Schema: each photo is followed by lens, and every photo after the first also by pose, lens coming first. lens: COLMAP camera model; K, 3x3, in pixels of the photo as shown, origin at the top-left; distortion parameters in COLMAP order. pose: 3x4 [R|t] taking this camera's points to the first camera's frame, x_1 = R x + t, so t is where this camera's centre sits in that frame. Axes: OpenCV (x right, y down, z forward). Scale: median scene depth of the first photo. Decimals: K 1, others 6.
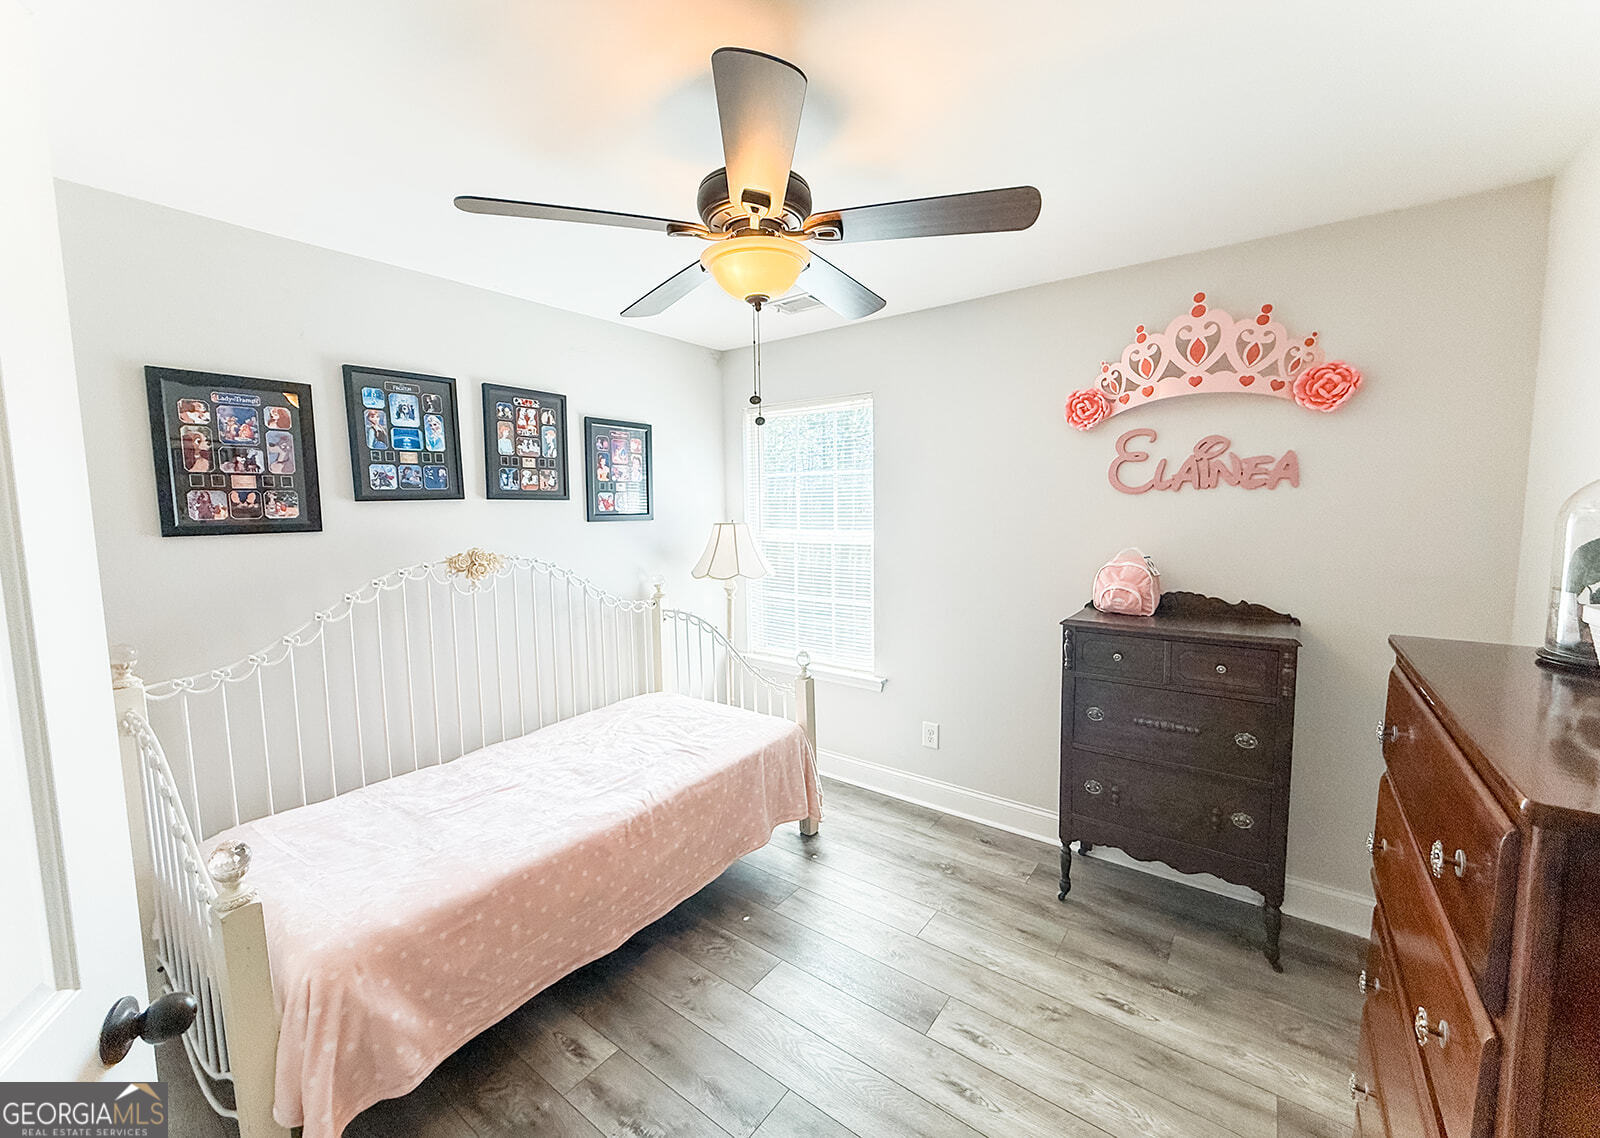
lens RADIAL K [[634.6, 0, 801.1], [0, 634.6, 562.0], [0, 0, 1]] dist [0.000995, 0.000822]
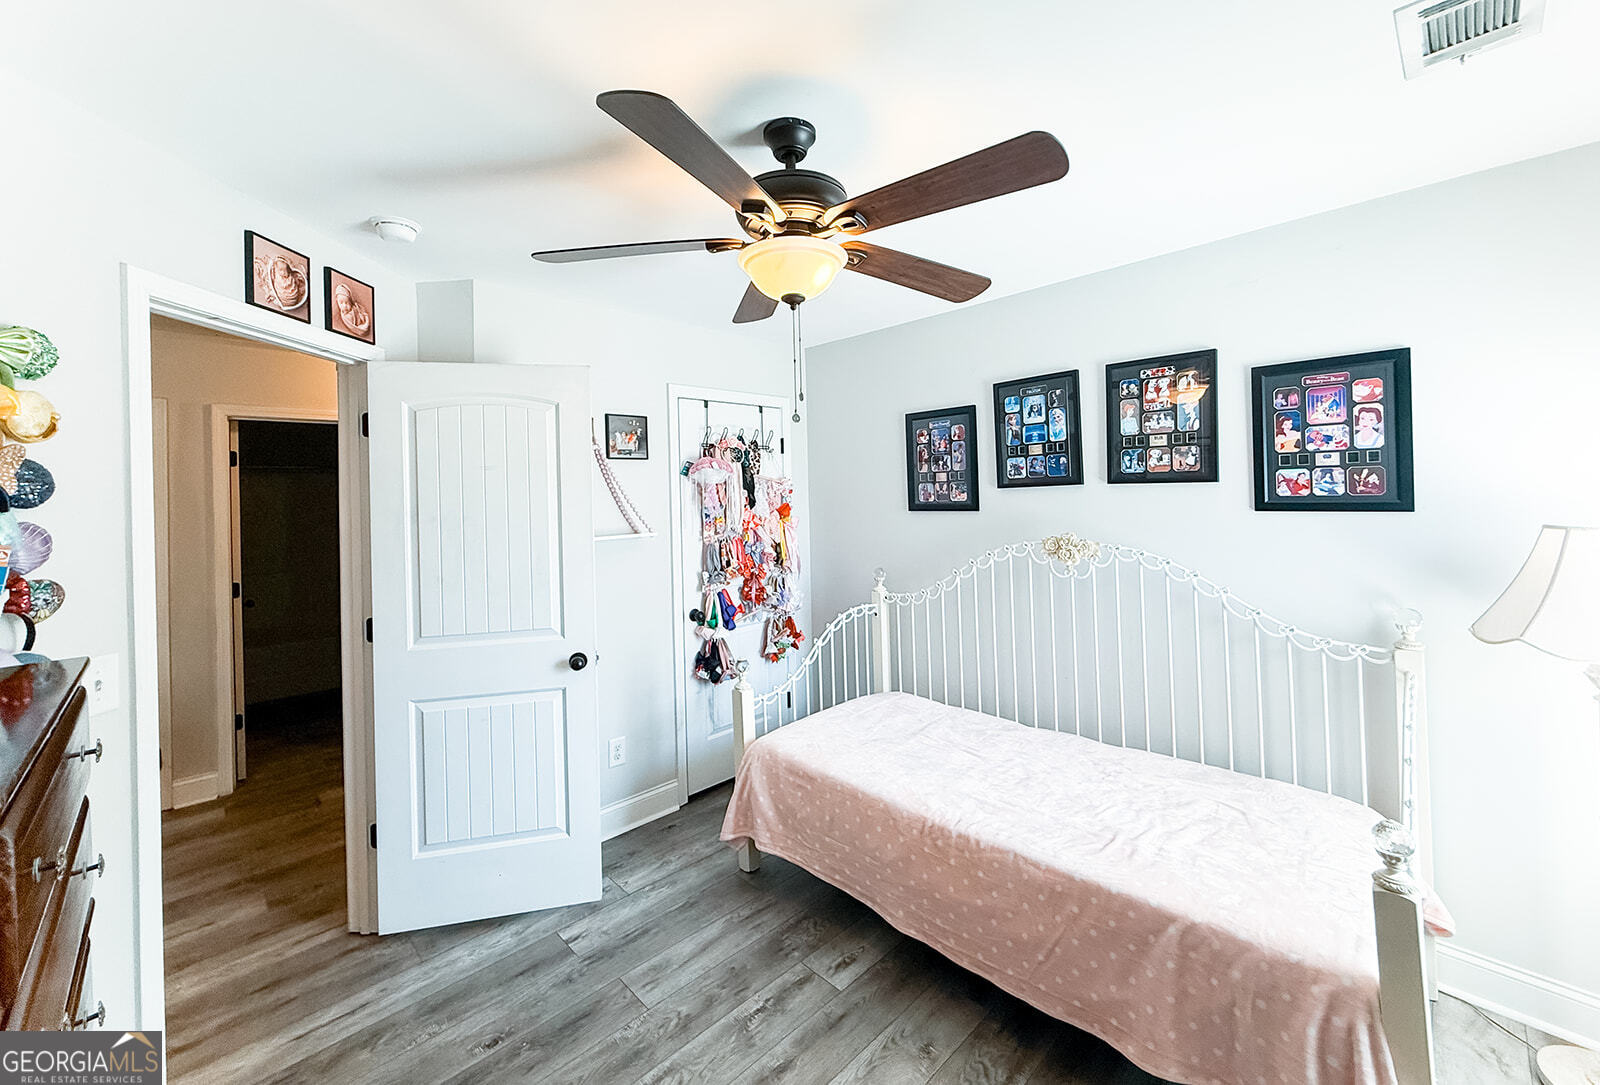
lens RADIAL K [[649.5, 0, 809.1], [0, 649.5, 491.7], [0, 0, 1]] dist [-0.004180, 0.000058]
pose [[-0.159956, 0.006976, -0.987100, 0.595169], [-0.067780, 0.997537, 0.018033, -0.080016], [0.984794, 0.069790, -0.159089, 0.770905]]
